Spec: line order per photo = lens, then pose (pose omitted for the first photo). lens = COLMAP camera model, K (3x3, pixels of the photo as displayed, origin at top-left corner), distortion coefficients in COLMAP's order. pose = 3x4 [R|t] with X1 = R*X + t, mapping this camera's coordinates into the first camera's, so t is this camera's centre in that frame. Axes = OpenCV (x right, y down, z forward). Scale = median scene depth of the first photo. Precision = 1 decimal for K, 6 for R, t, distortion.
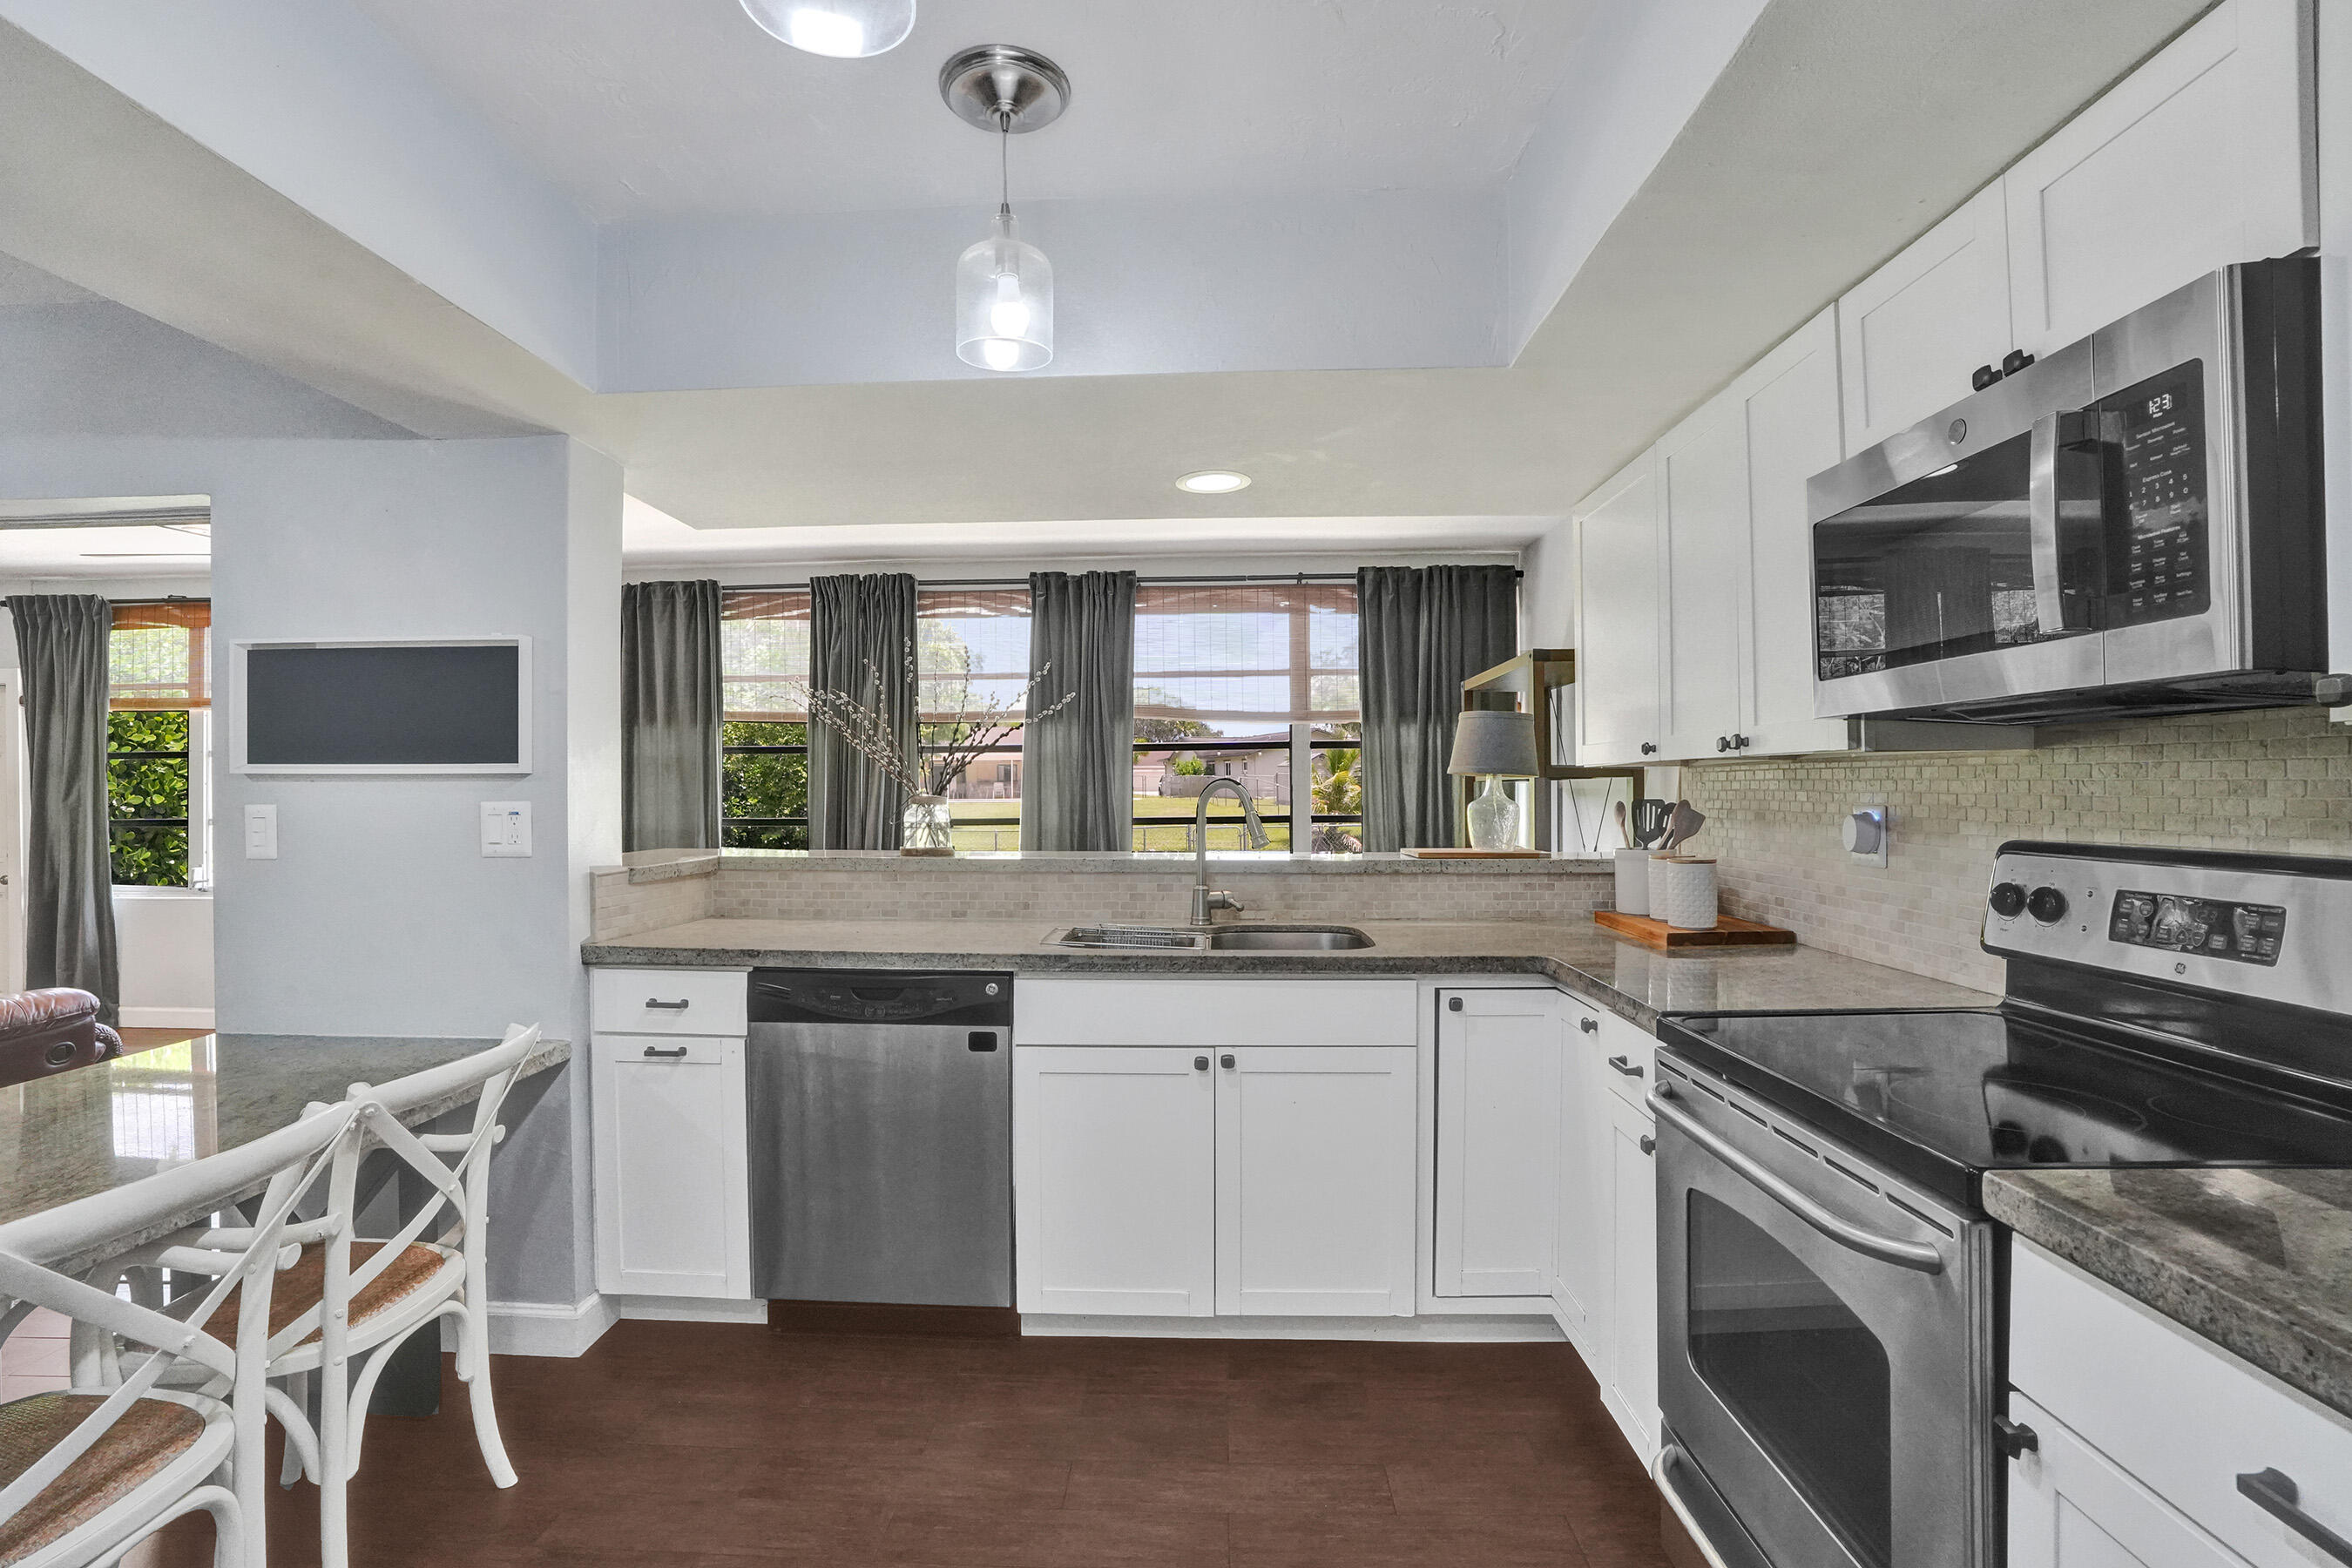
lens RADIAL K [[1075.7, 0, 1180.3], [0, 1075.7, 784.4], [0, 0, 1]] dist [-0.063470, 0.020368]
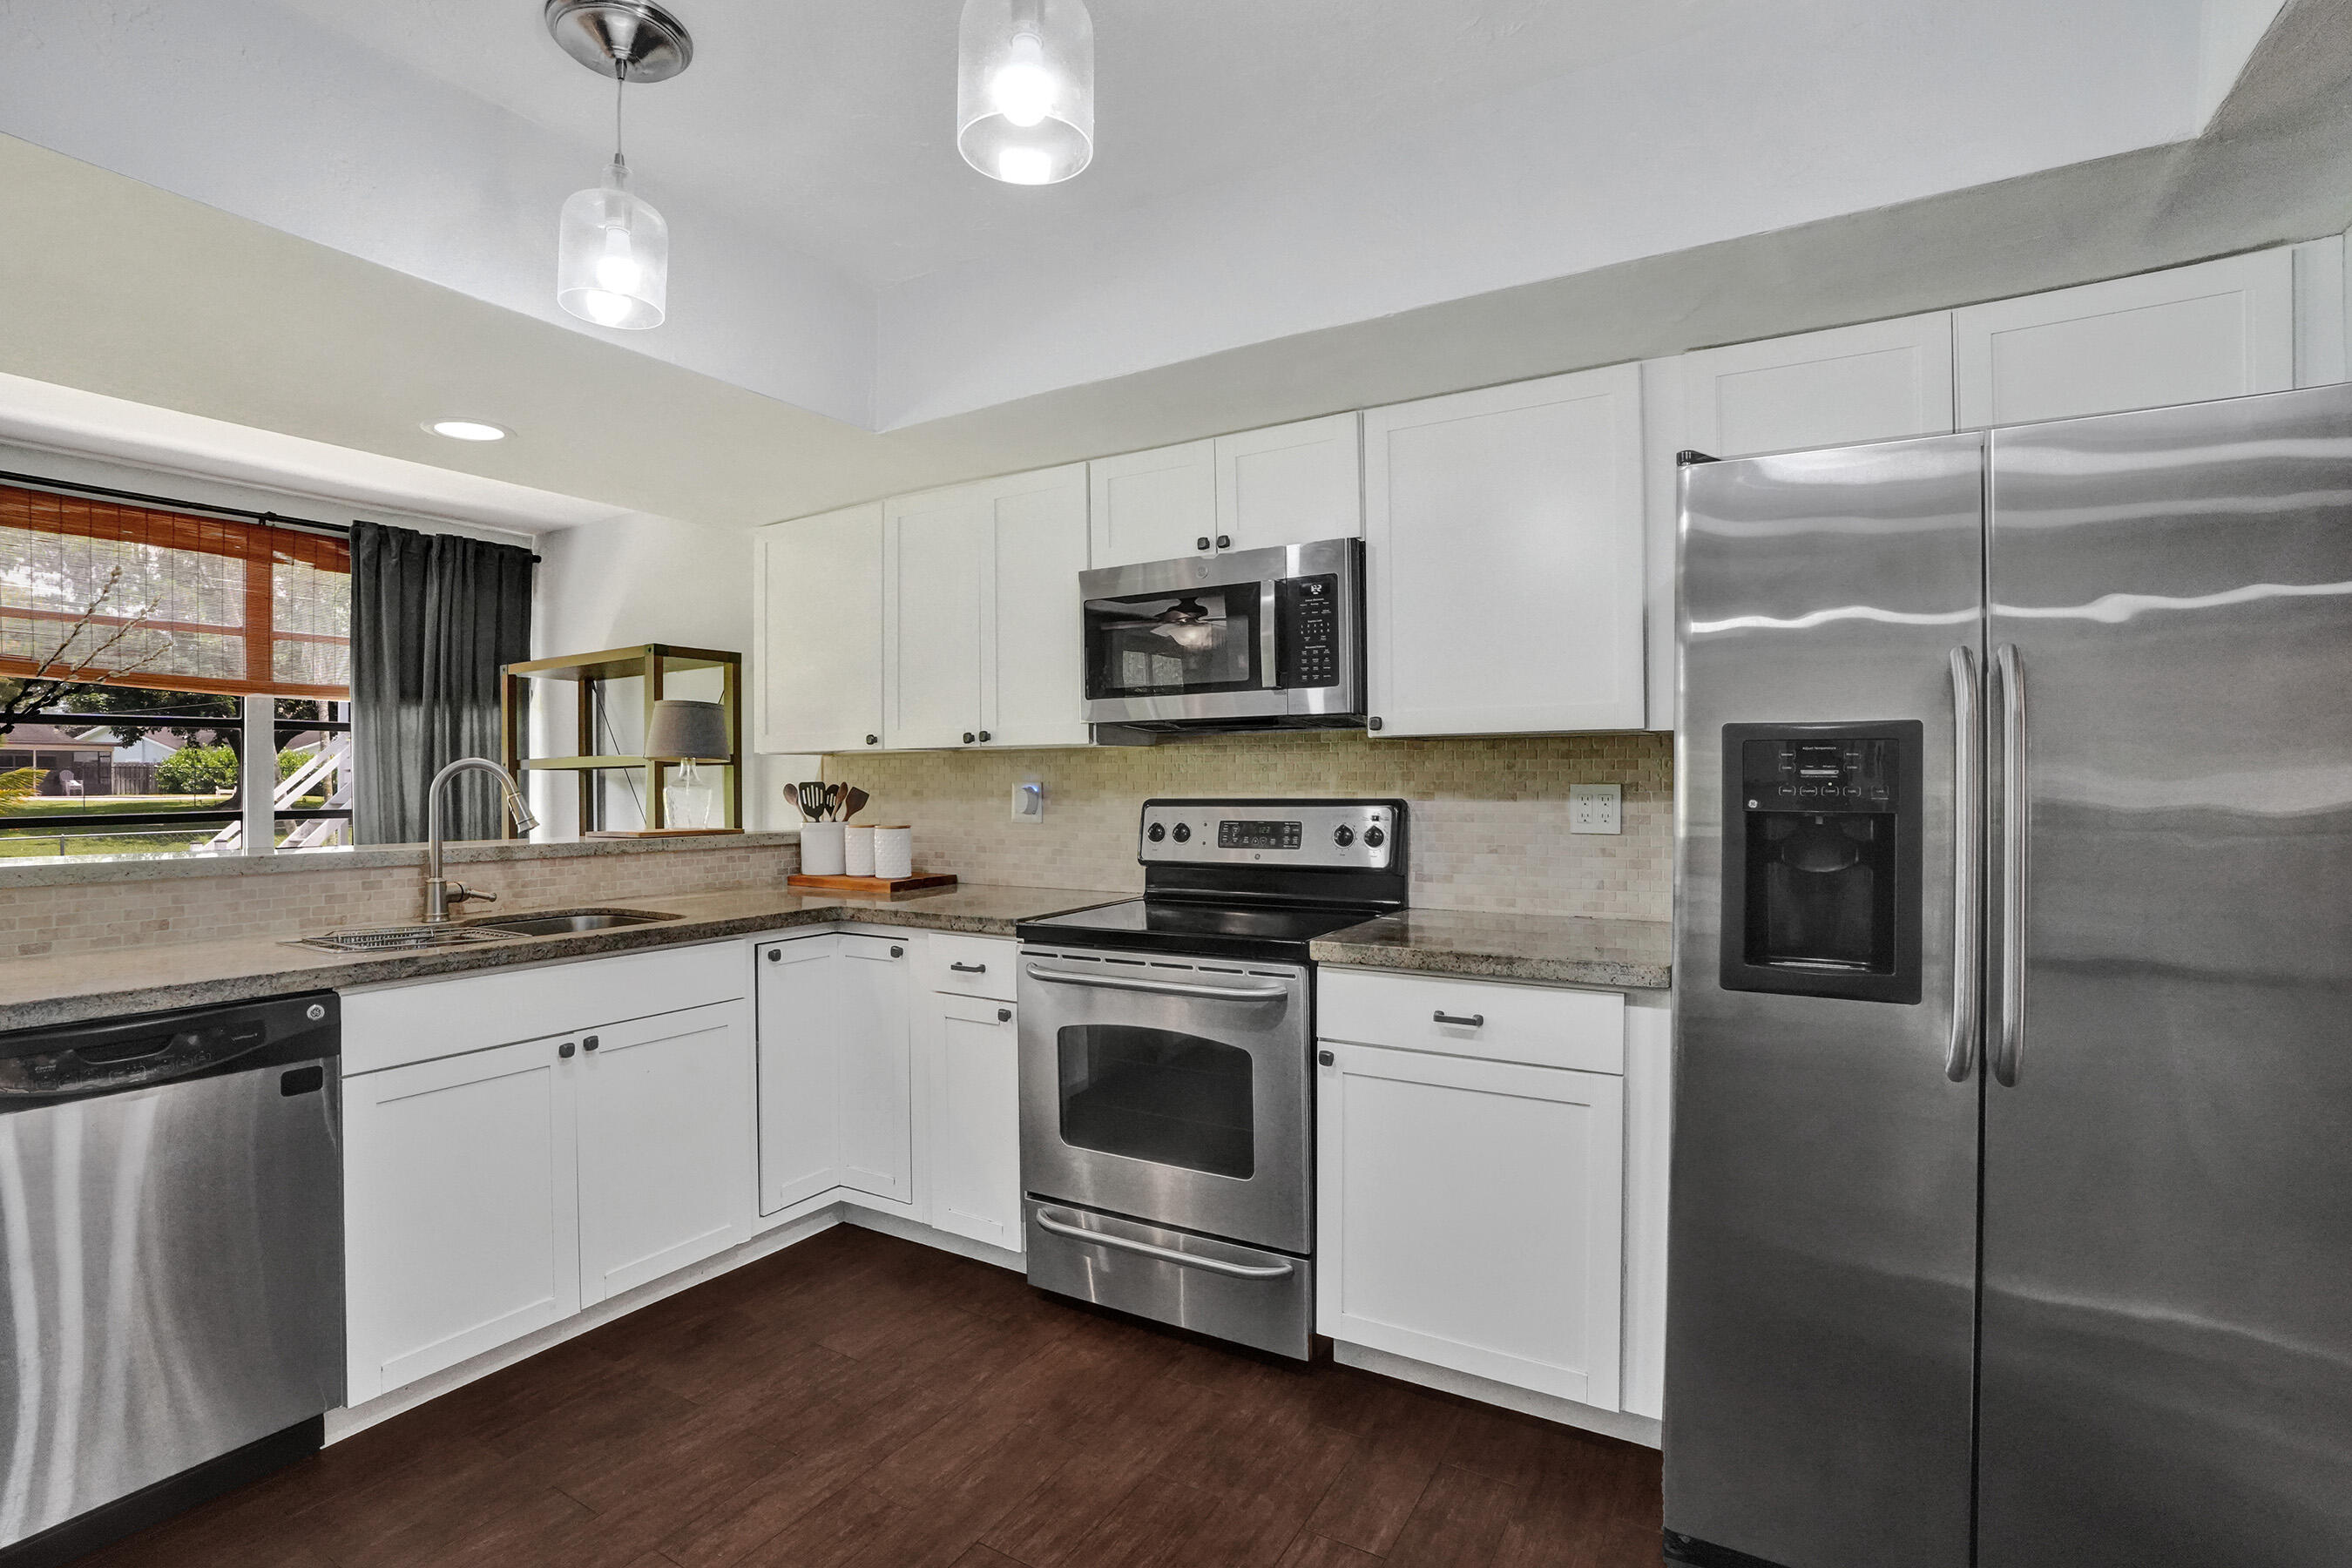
lens RADIAL K [[1075.7, 0, 1139.8], [0, 1075.7, 775.0], [0, 0, 1]] dist [-0.063470, 0.020368]
pose [[0.508751, 0.006521, 0.860889, -0.532801], [0.000496, 0.999969, -0.007867, 0.020068], [-0.860914, 0.004430, 0.508732, 0.073146]]
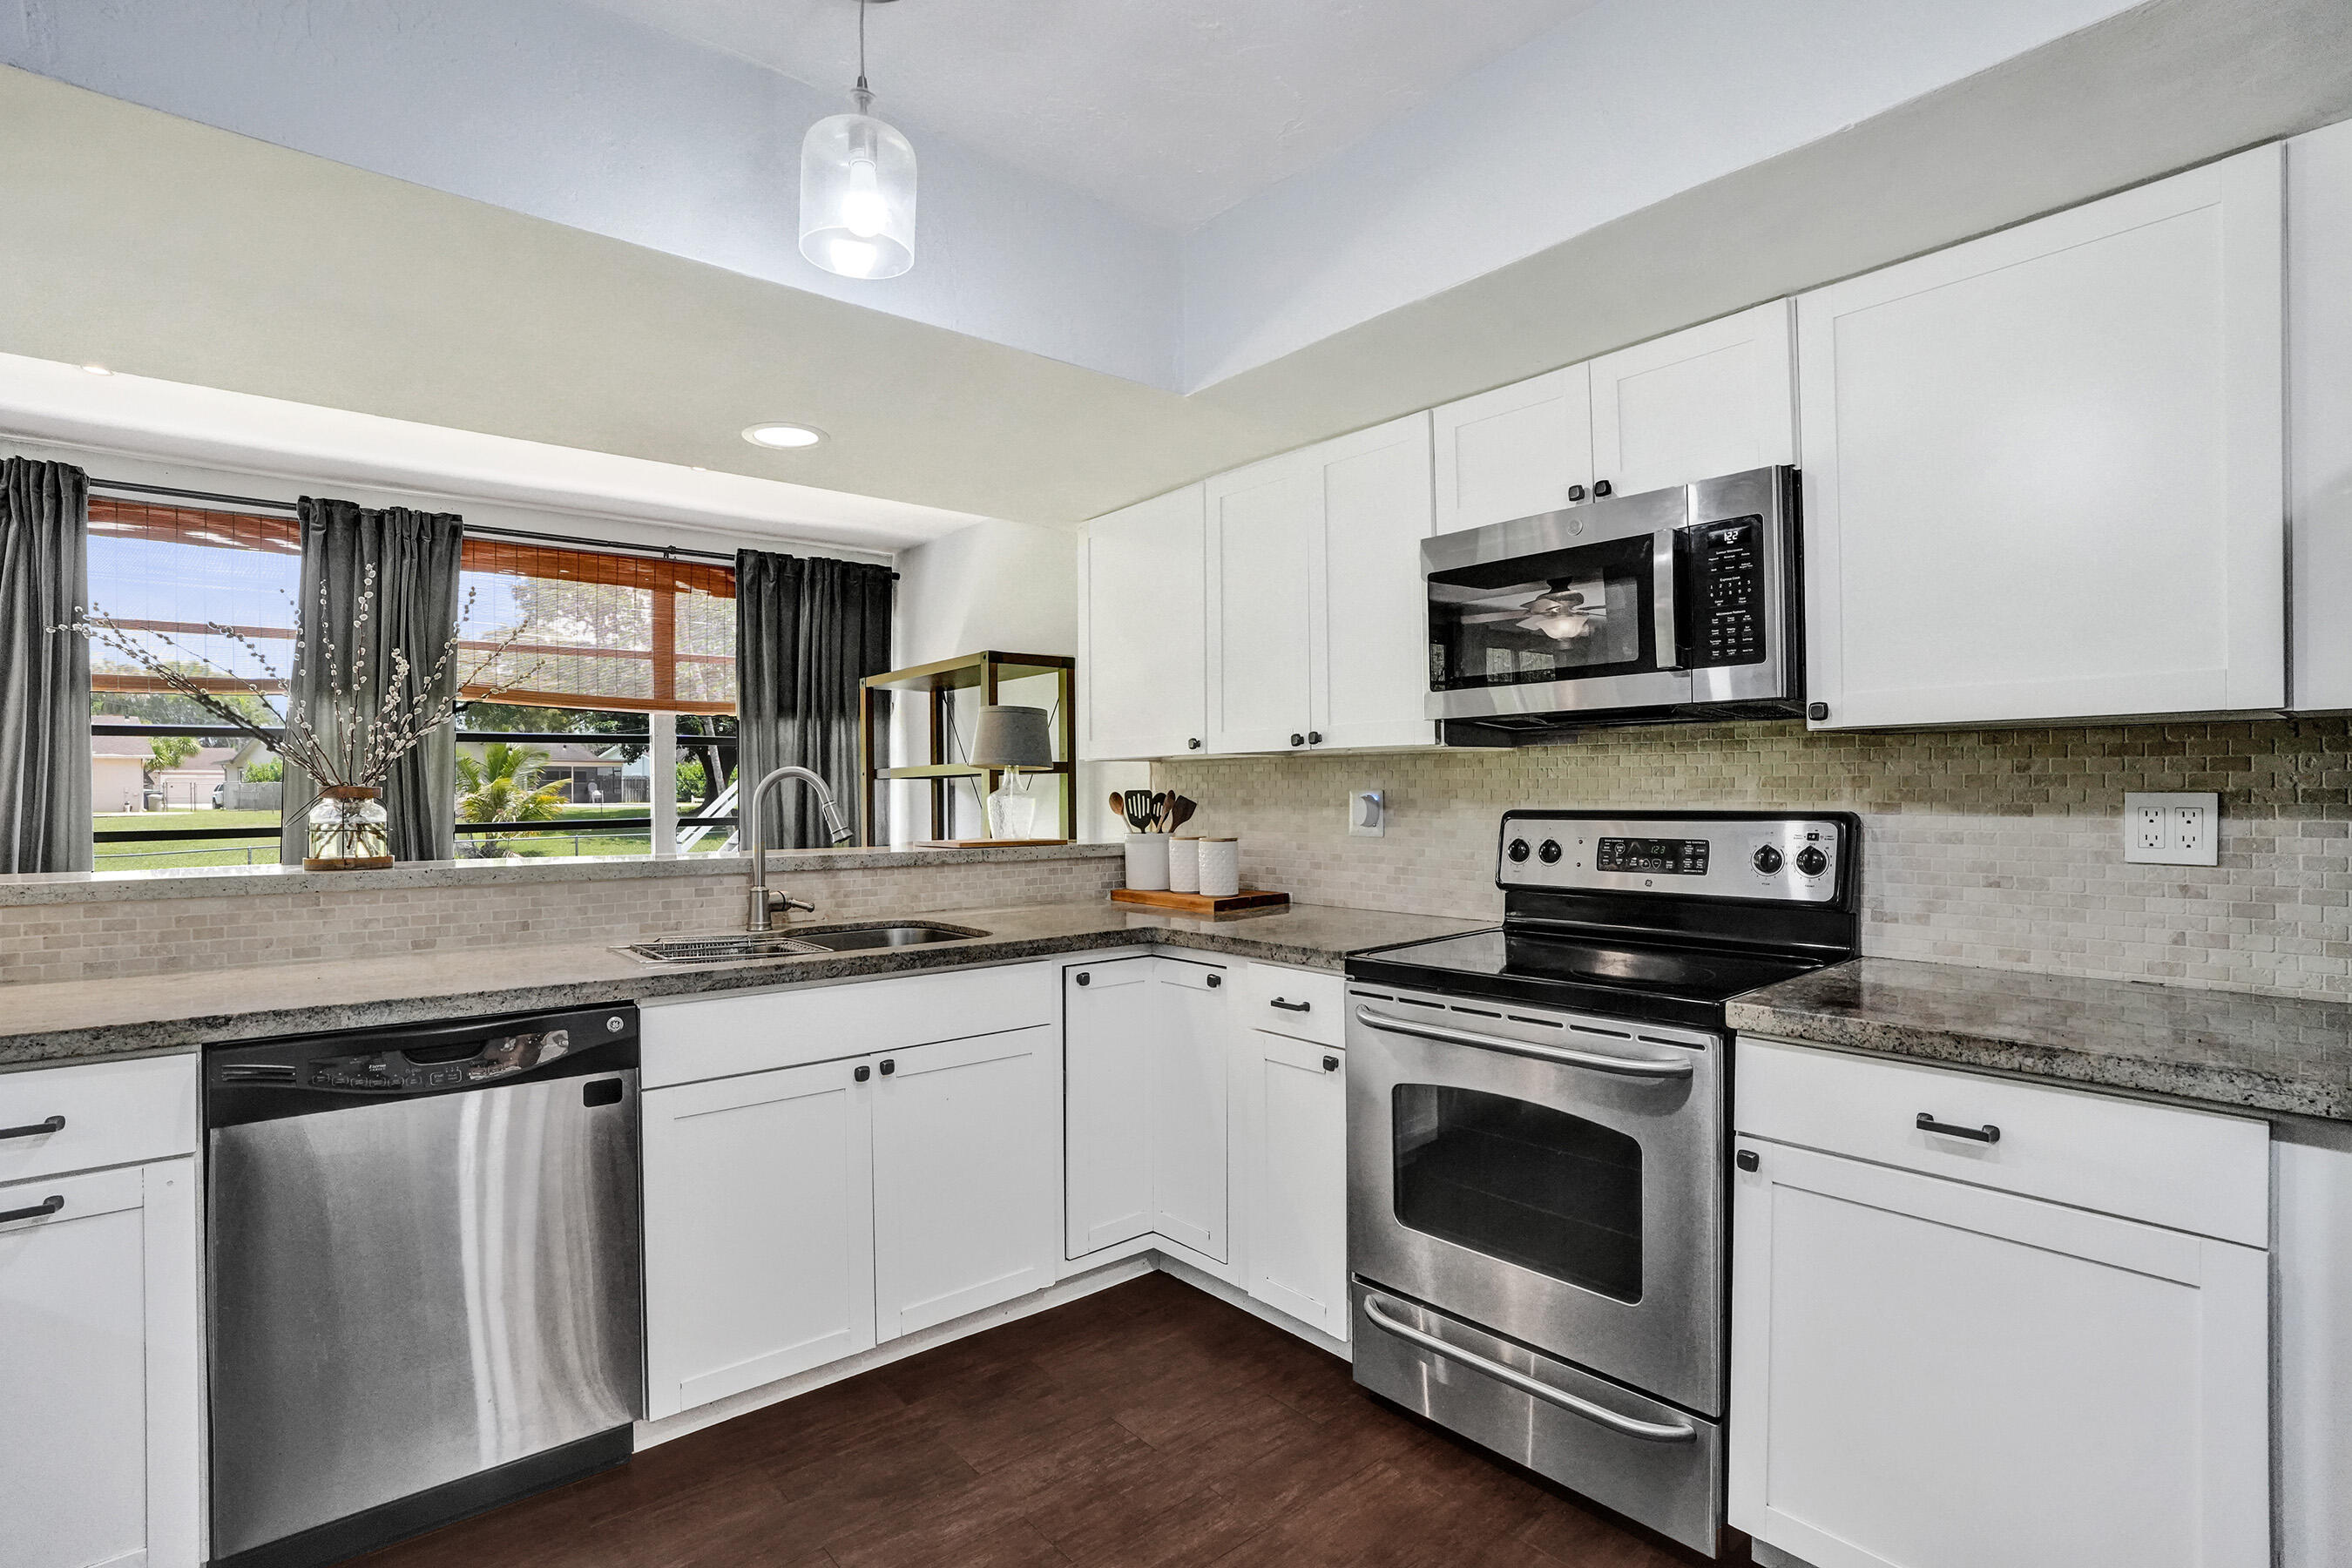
lens RADIAL K [[1075.7, 0, 1169.2], [0, 1075.7, 794.0], [0, 0, 1]] dist [-0.063470, 0.020368]
pose [[0.746011, -0.002140, 0.665930, -0.387735], [0.001203, 0.999998, 0.001866, 0.020021], [-0.665932, -0.000591, 0.746012, 0.146258]]
